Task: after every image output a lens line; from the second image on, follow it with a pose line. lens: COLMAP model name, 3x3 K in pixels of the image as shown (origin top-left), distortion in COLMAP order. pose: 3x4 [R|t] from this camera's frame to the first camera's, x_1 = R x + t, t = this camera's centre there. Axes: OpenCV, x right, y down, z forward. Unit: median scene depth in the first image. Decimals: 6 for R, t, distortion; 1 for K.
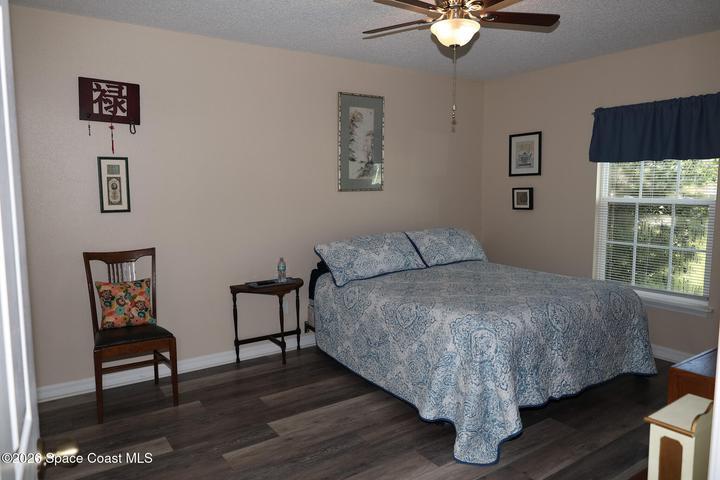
lens RADIAL K [[489.9, 0, 359.5], [0, 489.9, 239.3], [0, 0, 1]] dist [-0.002694, 0.001268]
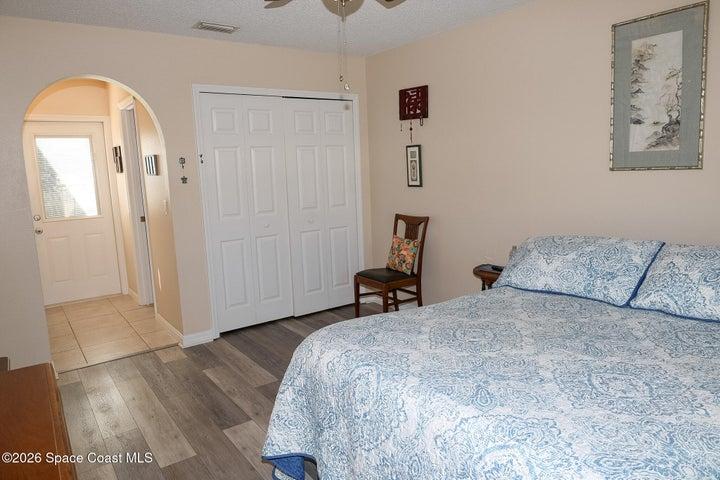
lens RADIAL K [[489.9, 0, 359.7], [0, 489.9, 238.5], [0, 0, 1]] dist [-0.002694, 0.001268]
pose [[0.027455, 0.146619, -0.988812, 0.654972], [-0.080546, 0.986293, 0.144009, -0.075335], [0.996373, 0.075692, 0.038888, 0.632422]]
